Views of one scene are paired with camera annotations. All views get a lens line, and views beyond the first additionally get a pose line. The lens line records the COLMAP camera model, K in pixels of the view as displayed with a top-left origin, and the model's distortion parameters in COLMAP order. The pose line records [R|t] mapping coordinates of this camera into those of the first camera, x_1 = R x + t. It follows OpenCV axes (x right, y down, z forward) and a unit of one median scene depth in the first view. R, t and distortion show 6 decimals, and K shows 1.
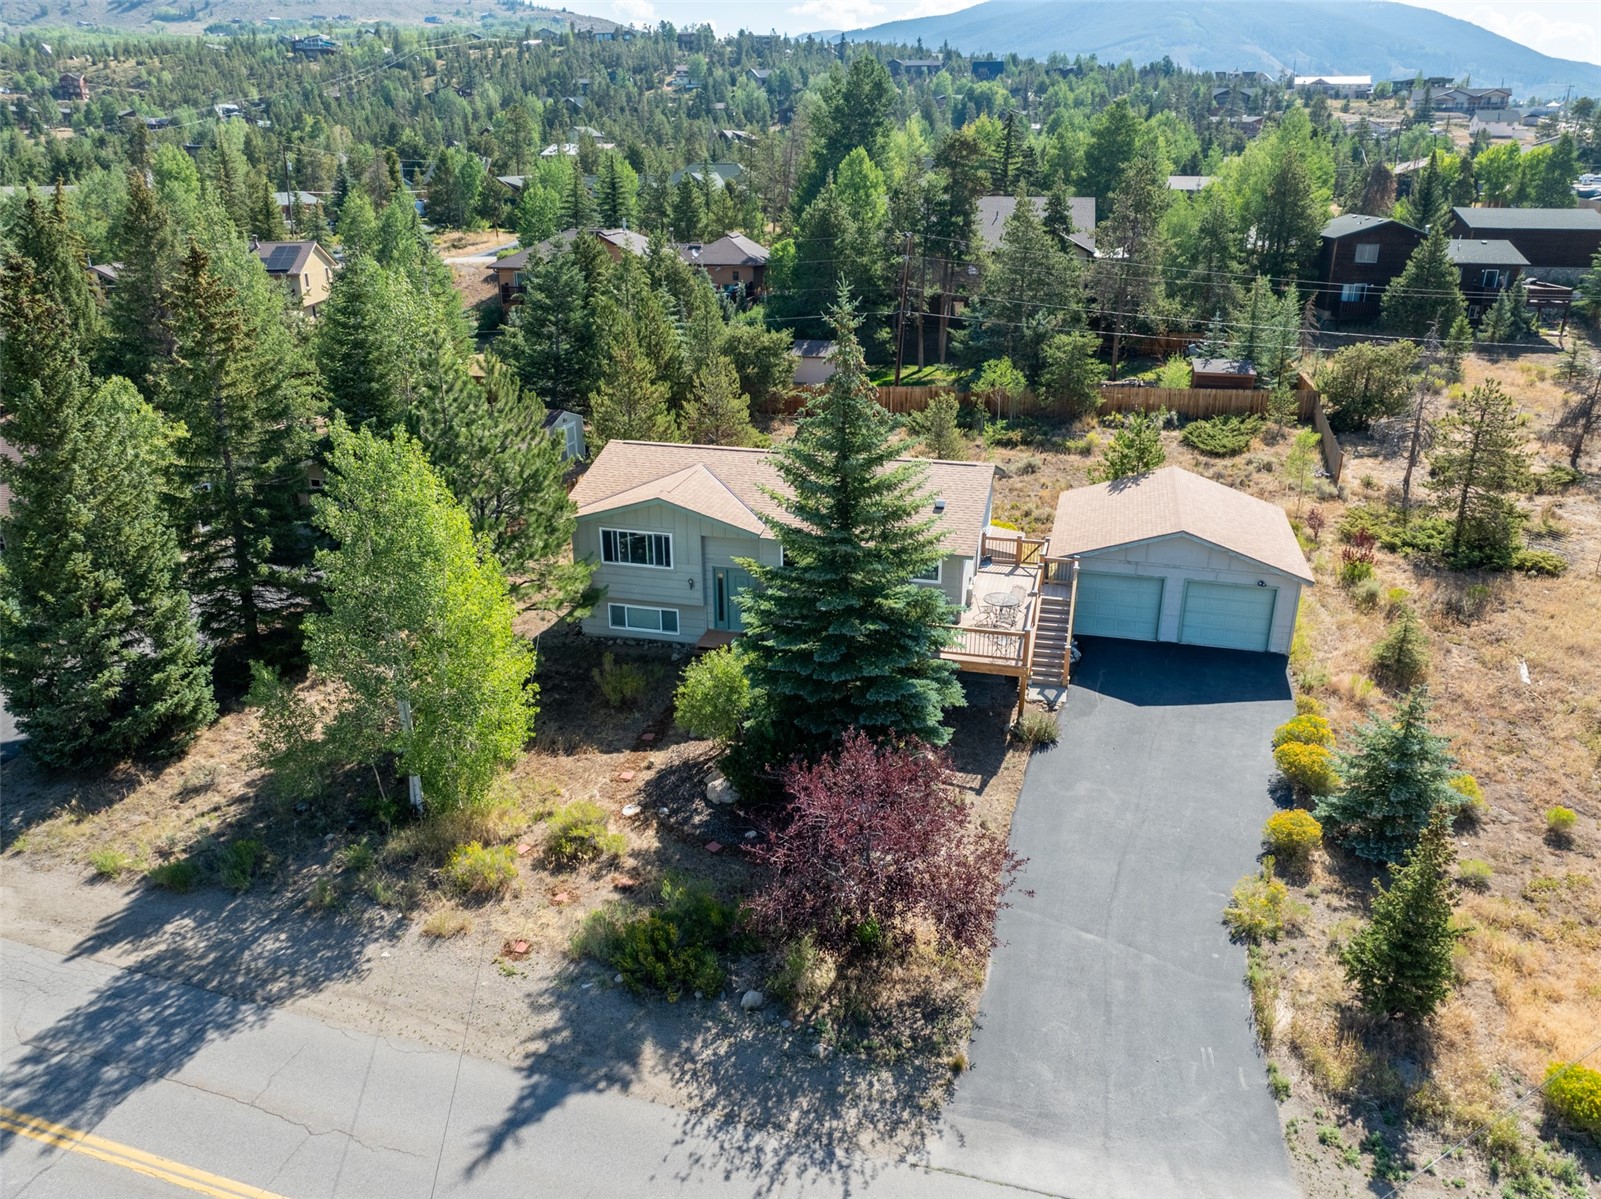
lens RADIAL K [[1120.1, 0, 800.5], [0, 1120.1, 599.5], [0, 0, 1]] dist [-0.054297, 0.032222]
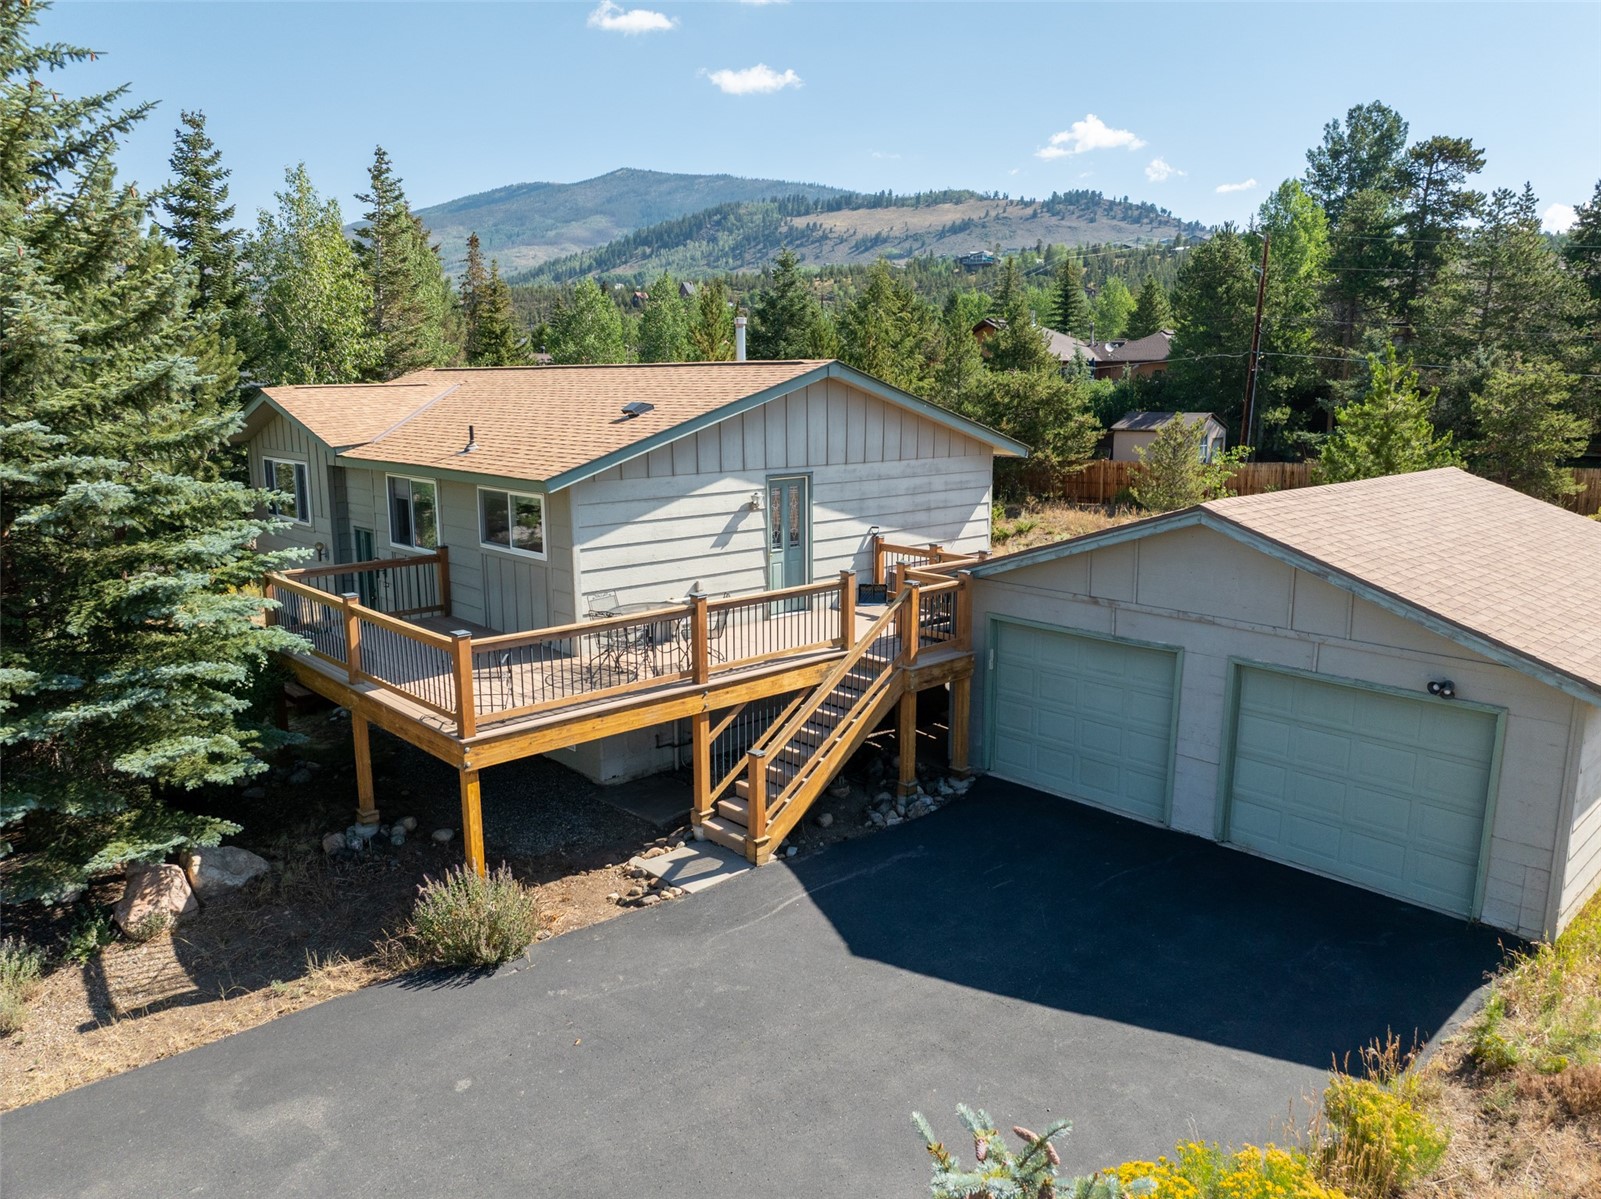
lens RADIAL K [[1118.6, 0, 814.3], [0, 1118.6, 598.3], [0, 0, 1]] dist [-0.039041, 0.002328]
pose [[0.849390, 0.097771, -0.518630, 0.409756], [-0.191557, 0.972789, -0.130337, 0.034280], [0.491774, 0.210054, 0.845006, 0.625920]]
